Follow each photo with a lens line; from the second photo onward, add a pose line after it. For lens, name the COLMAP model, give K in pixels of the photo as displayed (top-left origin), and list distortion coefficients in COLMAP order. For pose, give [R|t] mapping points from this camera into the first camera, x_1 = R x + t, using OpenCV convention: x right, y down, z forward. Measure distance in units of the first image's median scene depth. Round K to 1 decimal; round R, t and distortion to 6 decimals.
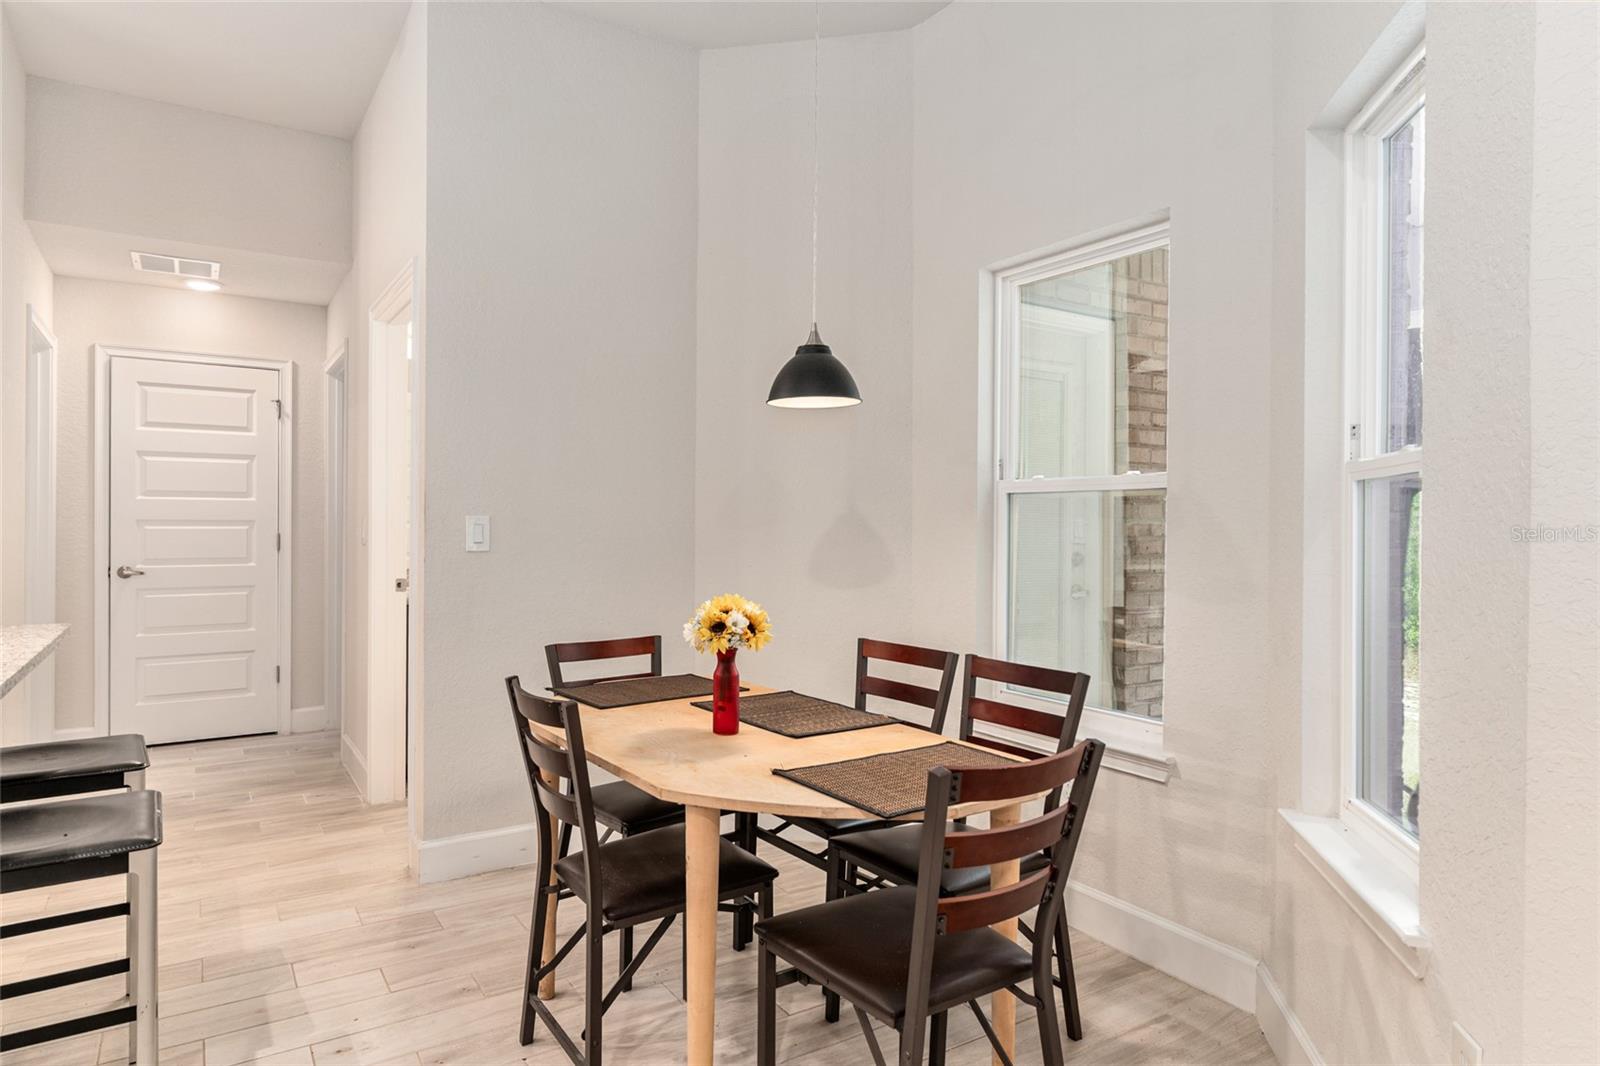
lens RADIAL K [[966.9, 0, 802.1], [0, 966.9, 530.1], [0, 0, 1]] dist [0.000203, -0.000058]
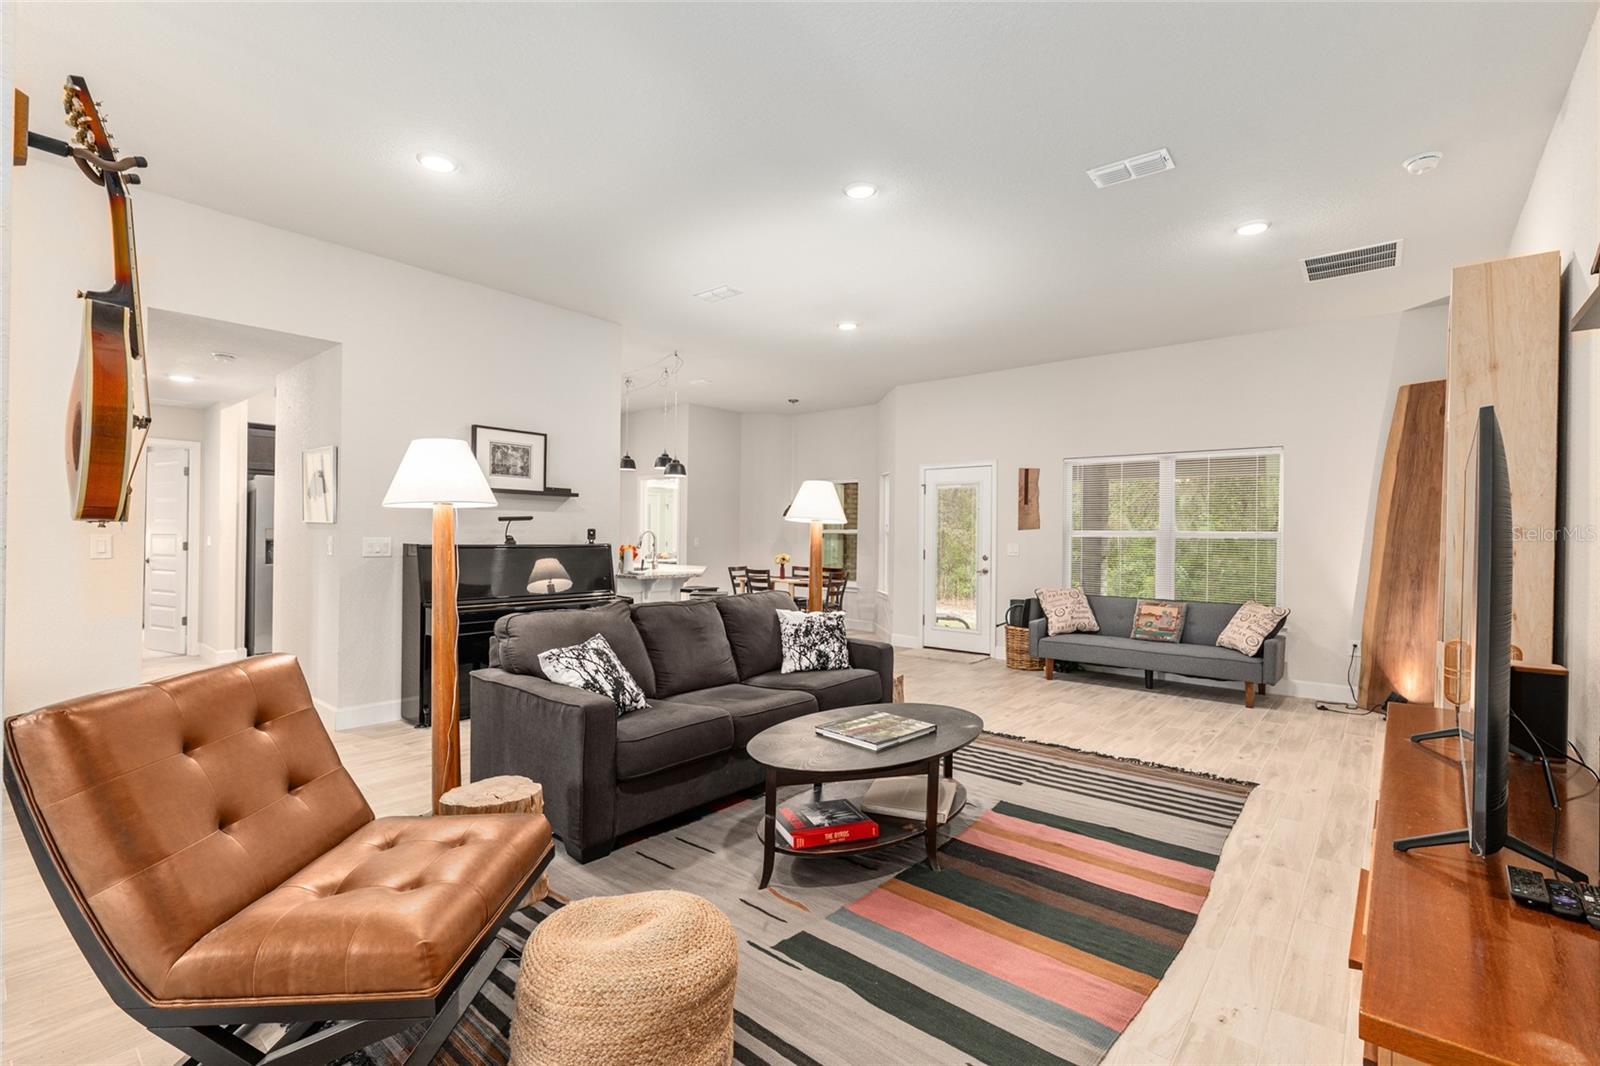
lens RADIAL K [[691.0, 0, 799.7], [0, 691.0, 533.6], [0, 0, 1]] dist [0.000463, 0.000010]
pose [[0.960536, 0.004357, 0.278122, -0.959993], [-0.004428, 0.999990, -0.000372, -0.048741], [-0.278121, -0.000874, 0.960546, -2.495043]]
